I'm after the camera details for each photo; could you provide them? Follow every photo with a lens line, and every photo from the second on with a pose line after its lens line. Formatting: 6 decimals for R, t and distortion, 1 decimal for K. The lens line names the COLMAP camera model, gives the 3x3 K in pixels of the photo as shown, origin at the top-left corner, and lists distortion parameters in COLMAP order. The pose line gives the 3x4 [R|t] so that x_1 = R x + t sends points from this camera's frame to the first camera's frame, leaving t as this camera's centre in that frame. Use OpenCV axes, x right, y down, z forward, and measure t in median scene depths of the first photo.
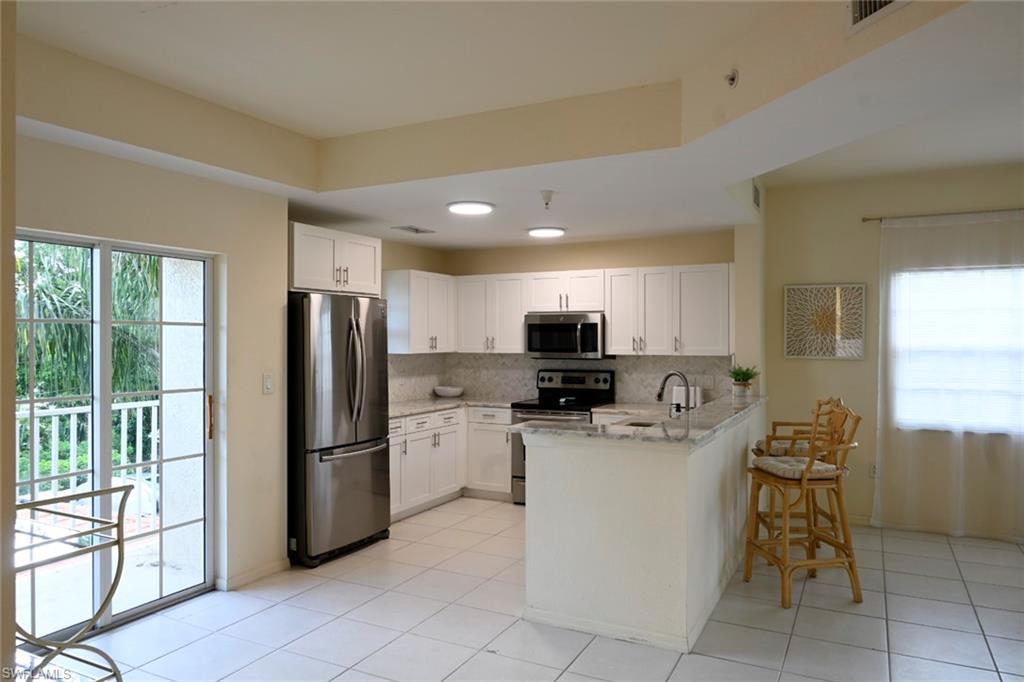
lens RADIAL K [[696.3, 0, 512.6], [0, 696.3, 339.2], [0, 0, 1]] dist [-0.002845, -0.003202]
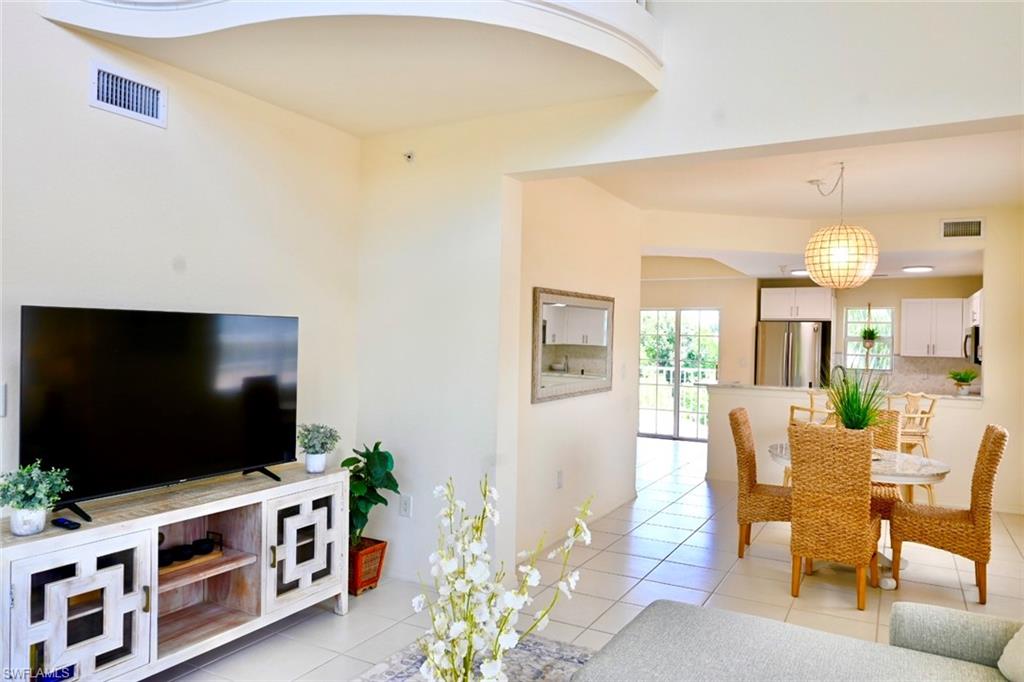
lens RADIAL K [[696.3, 0, 512.6], [0, 696.3, 339.2], [0, 0, 1]] dist [-0.002845, -0.003202]
pose [[-0.036380, 0.000865, -0.999338, 1.420838], [-0.021712, 0.999763, 0.001656, 0.000871], [0.999102, 0.021758, -0.036352, 0.242023]]
